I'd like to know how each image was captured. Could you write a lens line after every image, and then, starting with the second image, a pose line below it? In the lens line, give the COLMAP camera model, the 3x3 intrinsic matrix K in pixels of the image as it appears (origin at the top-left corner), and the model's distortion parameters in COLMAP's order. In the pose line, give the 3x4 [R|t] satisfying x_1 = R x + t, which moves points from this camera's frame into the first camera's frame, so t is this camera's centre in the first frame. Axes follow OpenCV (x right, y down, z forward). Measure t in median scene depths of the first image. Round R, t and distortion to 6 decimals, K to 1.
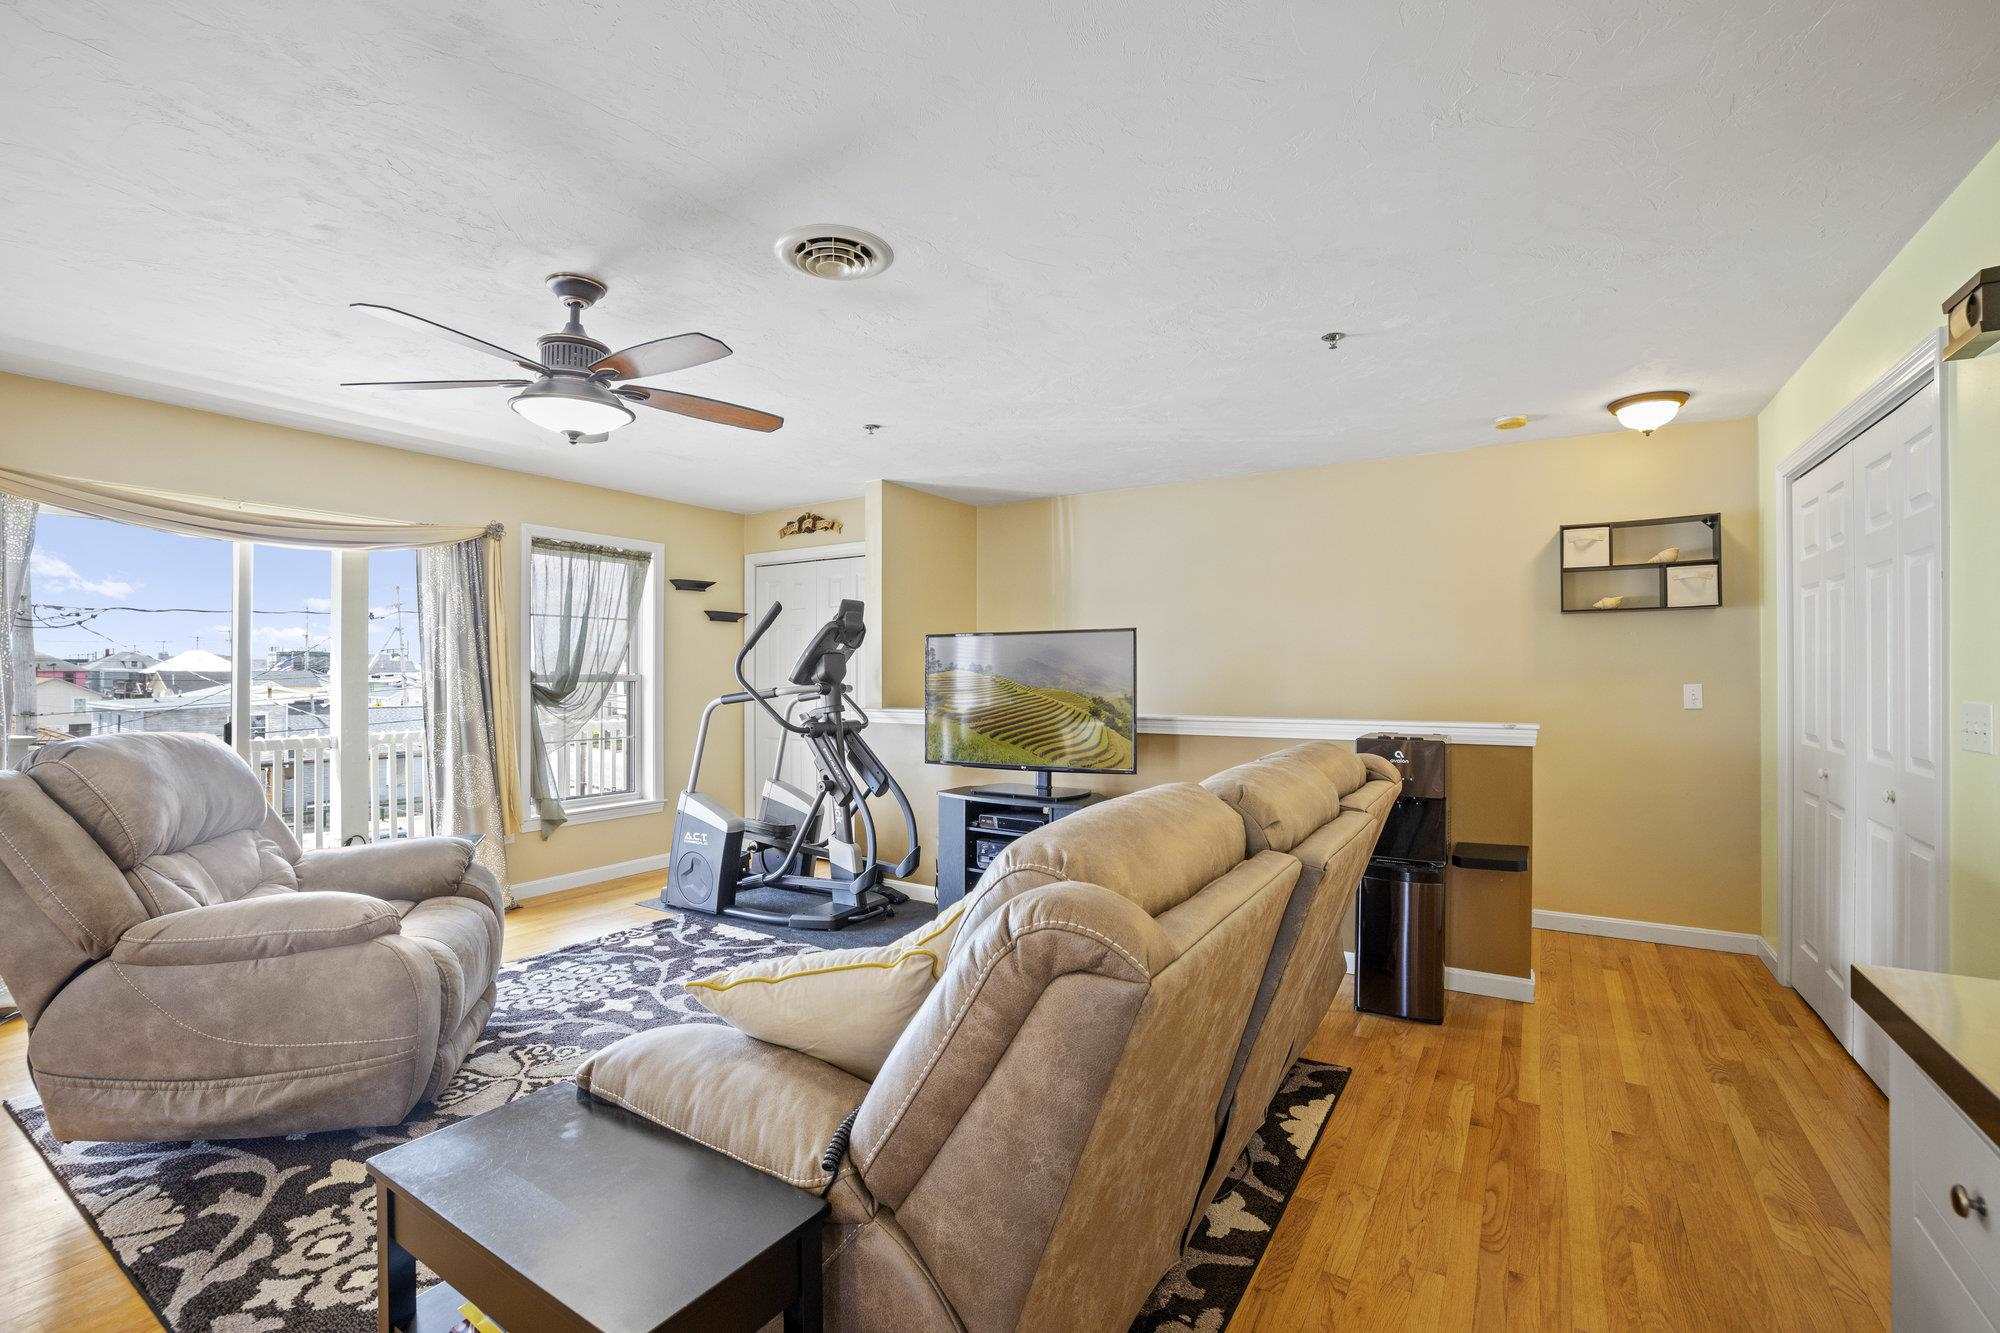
lens RADIAL K [[842.4, 0, 1001.3], [0, 842.4, 670.6], [0, 0, 1]] dist [-0.036663, 0.011930]
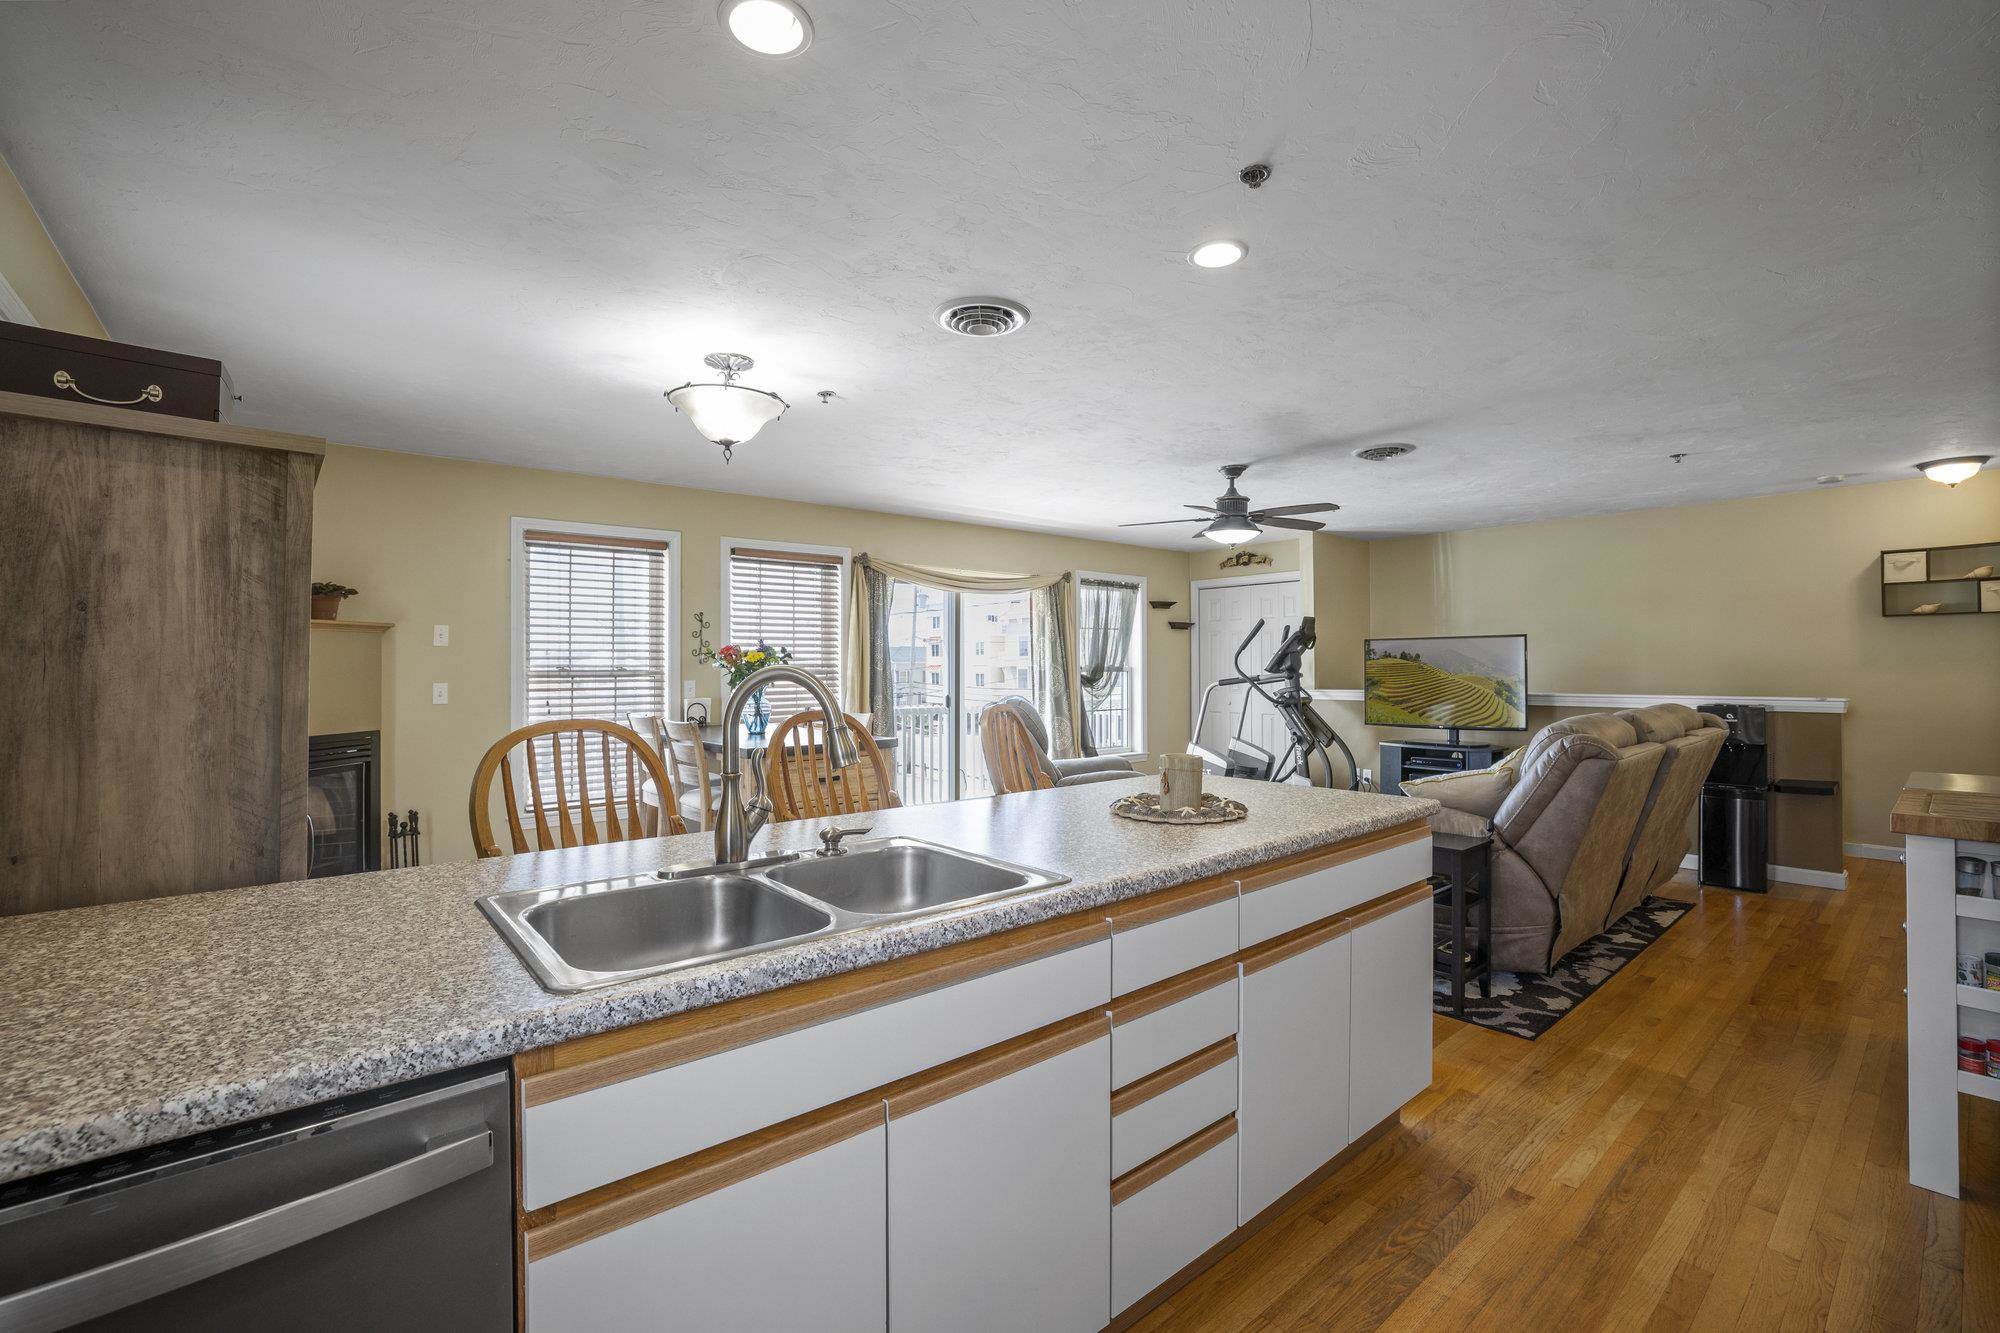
lens RADIAL K [[863.2, 0, 1000.1], [0, 863.2, 655.8], [0, 0, 1]] dist [-0.040732, 0.014834]
pose [[0.956459, -0.006946, -0.291783, -0.282894], [0.004823, 0.999956, -0.007992, -0.004258], [0.291826, 0.006236, 0.956451, -0.698367]]
